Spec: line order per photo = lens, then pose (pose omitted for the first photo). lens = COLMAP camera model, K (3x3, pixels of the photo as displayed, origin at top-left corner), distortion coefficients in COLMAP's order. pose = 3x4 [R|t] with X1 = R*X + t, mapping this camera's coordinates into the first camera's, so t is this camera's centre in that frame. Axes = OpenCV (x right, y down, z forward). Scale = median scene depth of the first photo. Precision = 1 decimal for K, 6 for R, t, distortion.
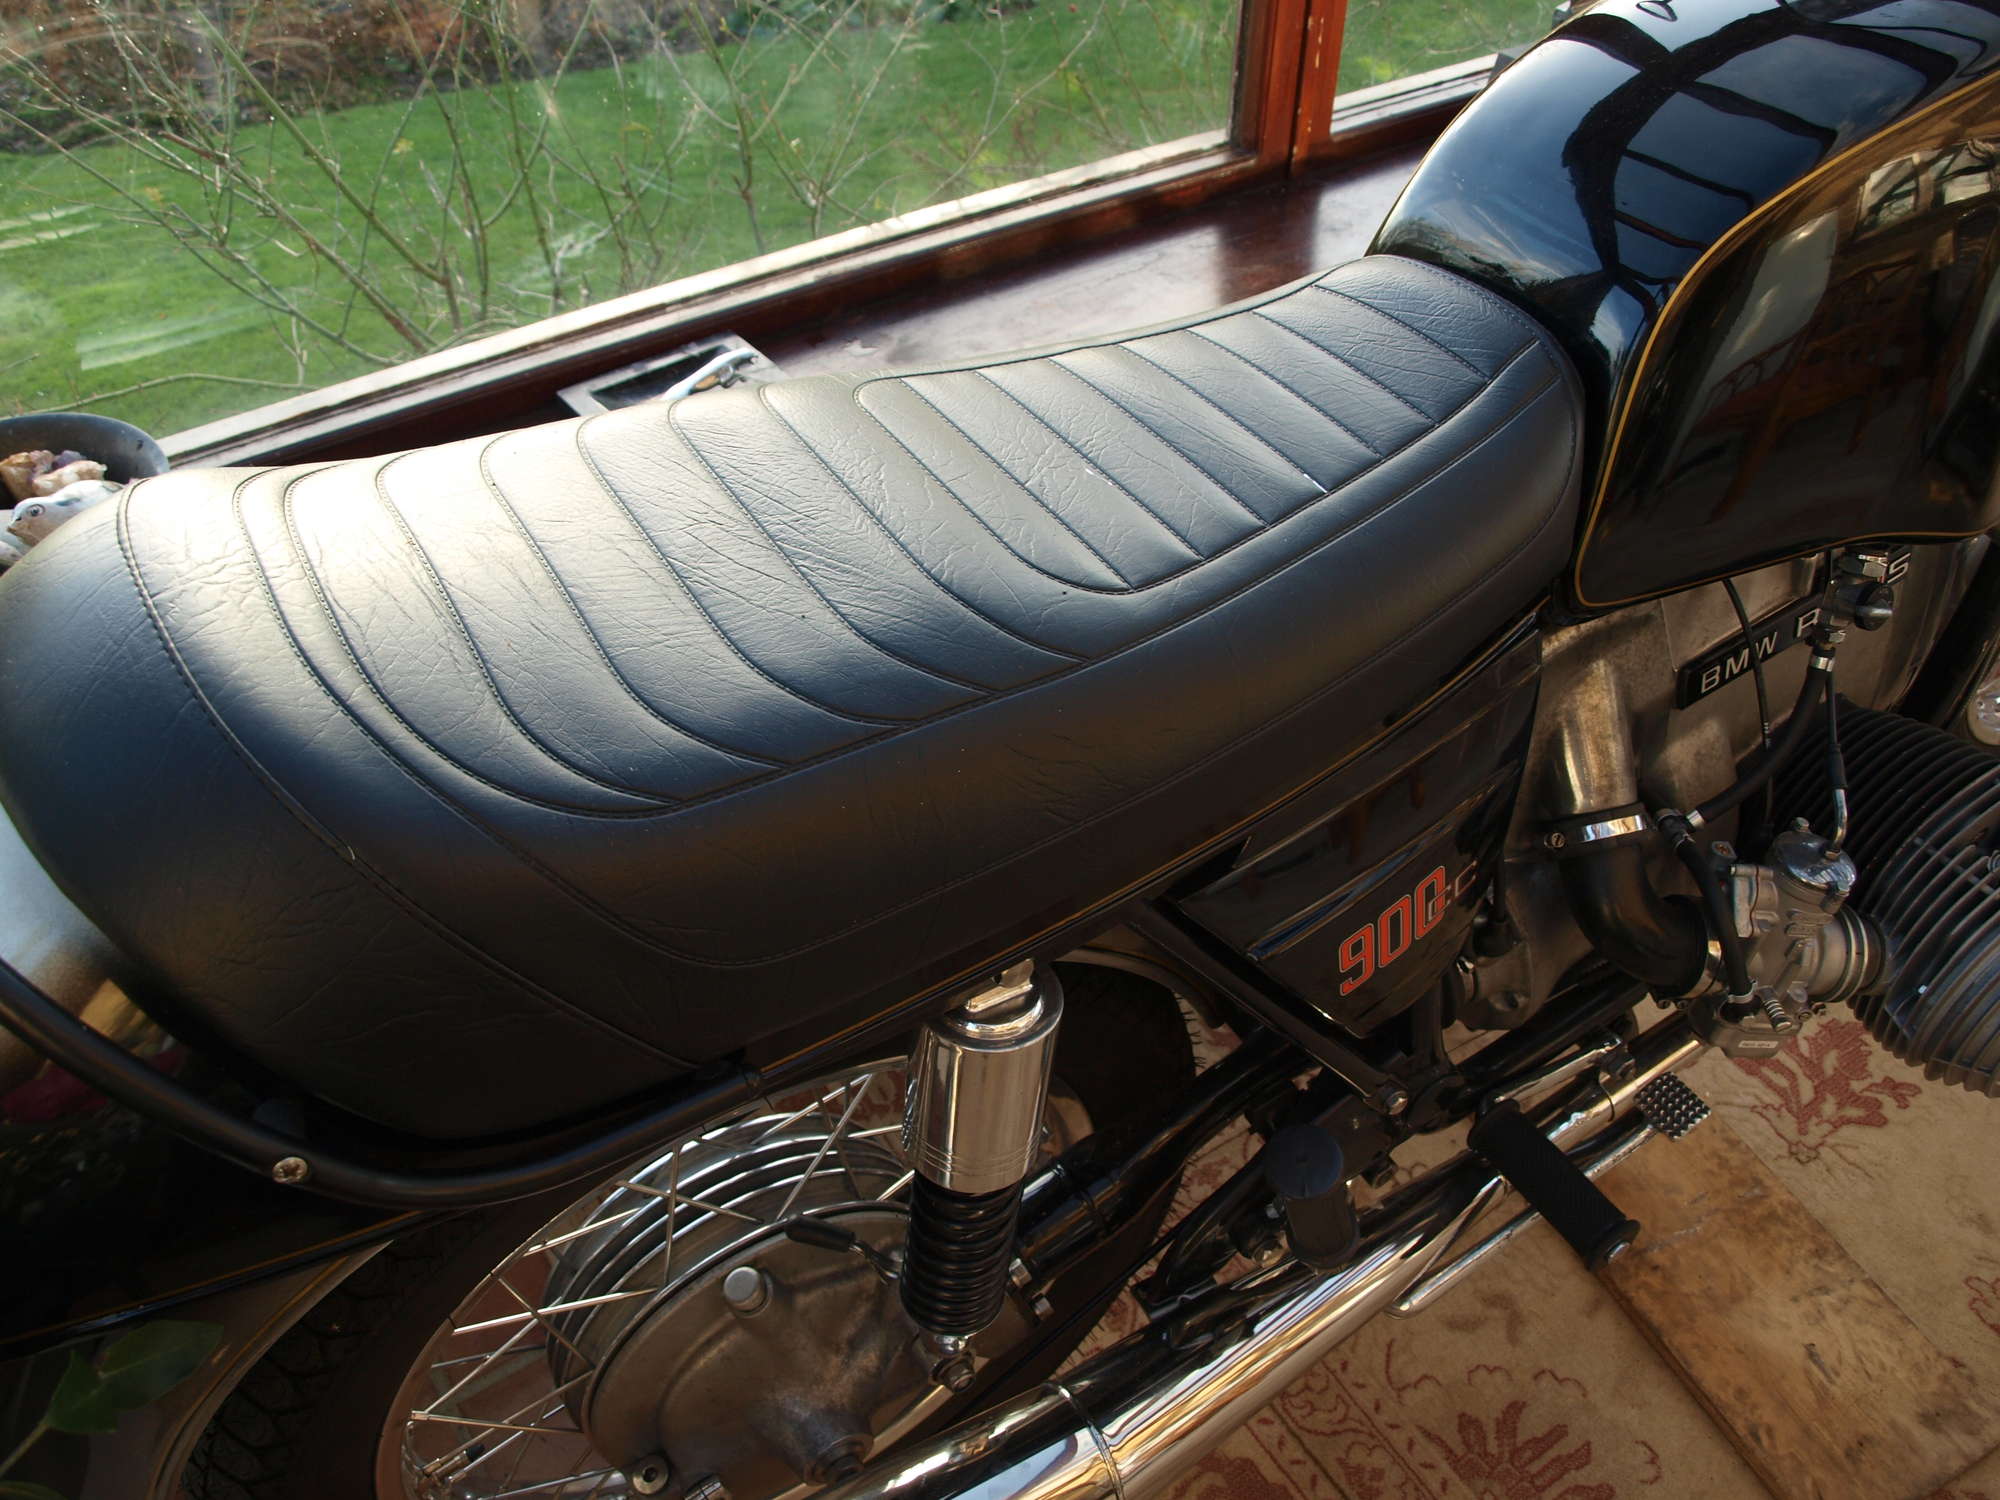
lens RADIAL K [[1587.1, 0, 1000.0], [0, 1587.1, 750.0], [0, 0, 1]] dist [-0.113302, 0.068202]
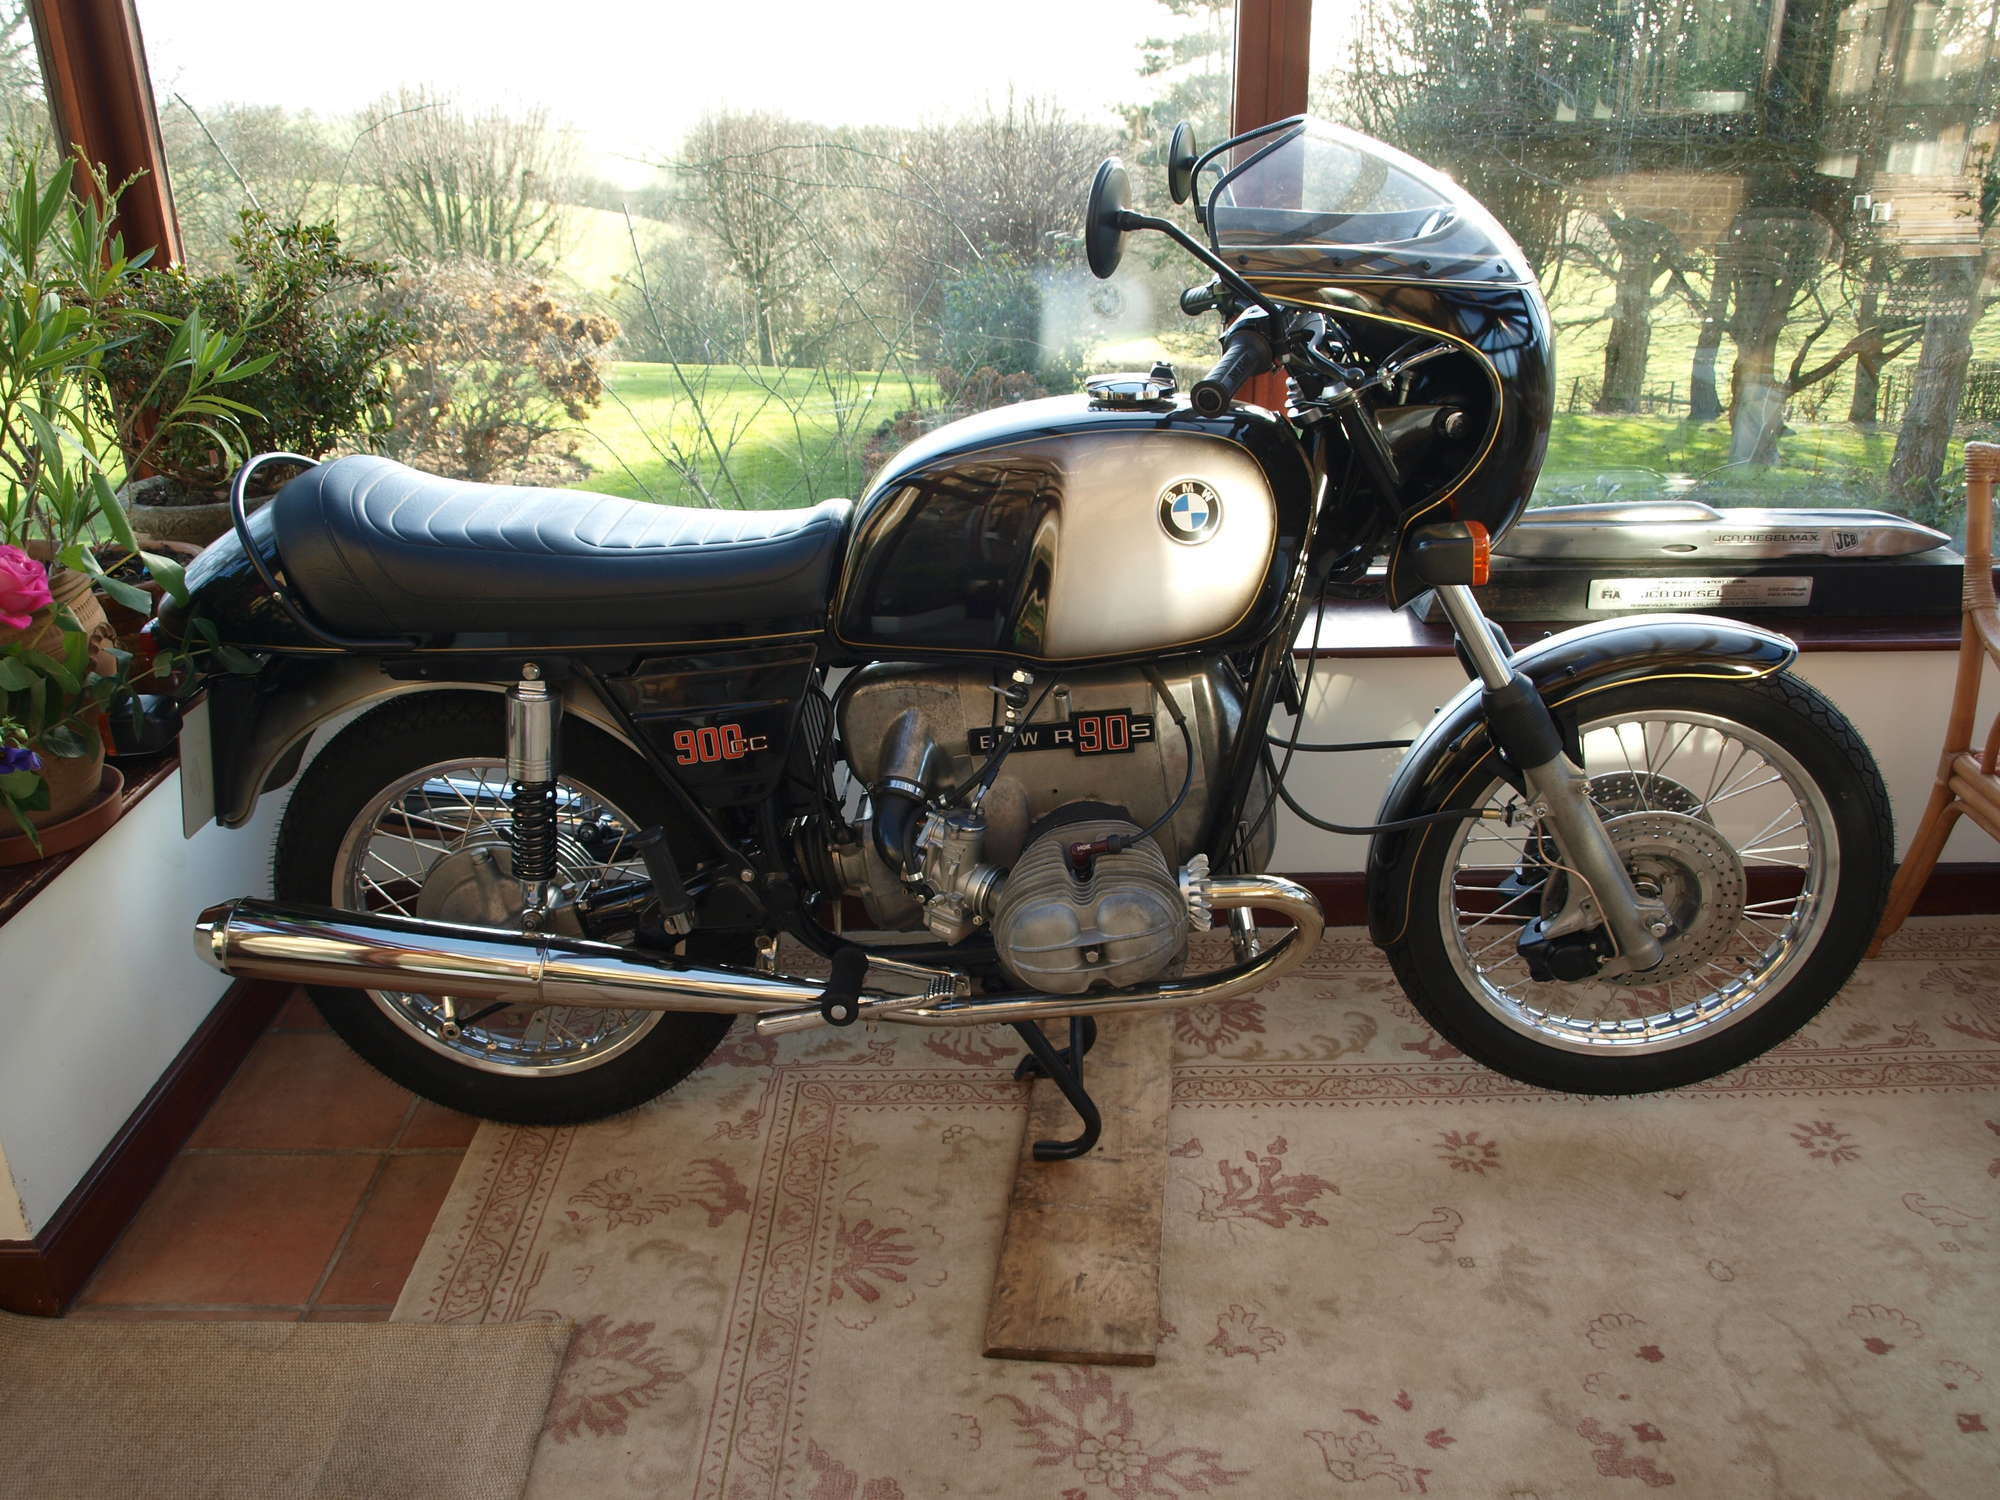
lens RADIAL K [[1587.1, 0, 1000.0], [0, 1587.1, 750.0], [0, 0, 1]] dist [-0.113302, 0.068202]
pose [[0.843902, 0.211149, -0.493199, 1.132799], [-0.365055, 0.899659, -0.239475, 0.336388], [0.393146, 0.382138, 0.836305, -0.501007]]
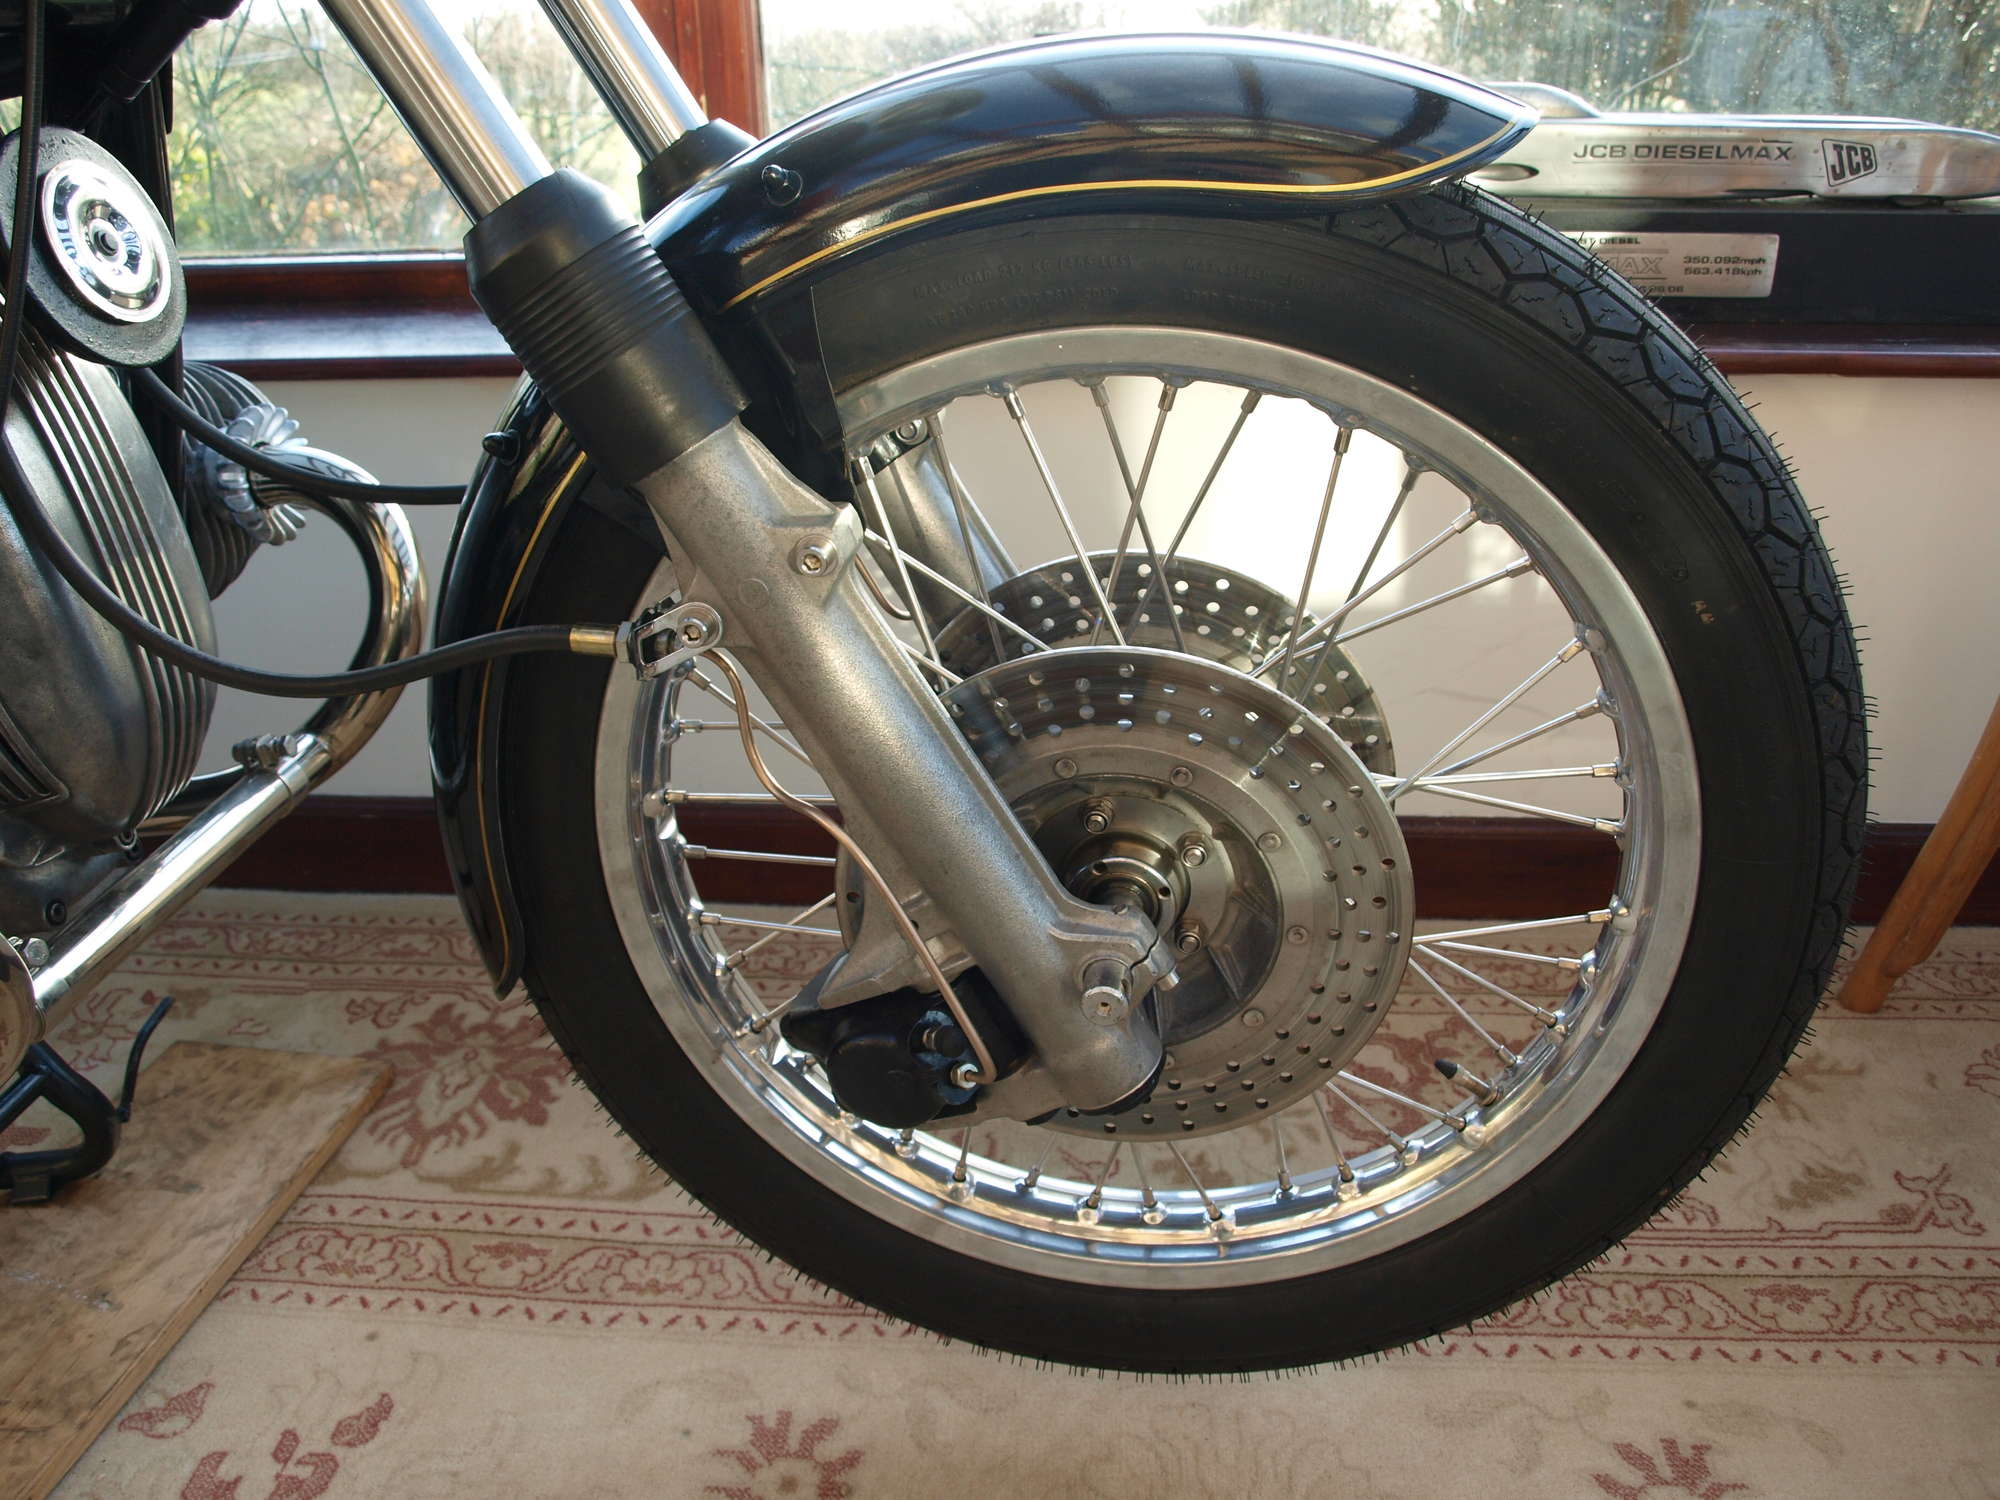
lens RADIAL K [[1587.1, 0, 1000.0], [0, 1587.1, 750.0], [0, 0, 1]] dist [-0.113302, 0.068202]
pose [[0.812137, 0.254947, -0.524819, 1.184100], [-0.398084, 0.899725, -0.178951, -0.087207], [0.426570, 0.354255, 0.832191, 0.659425]]
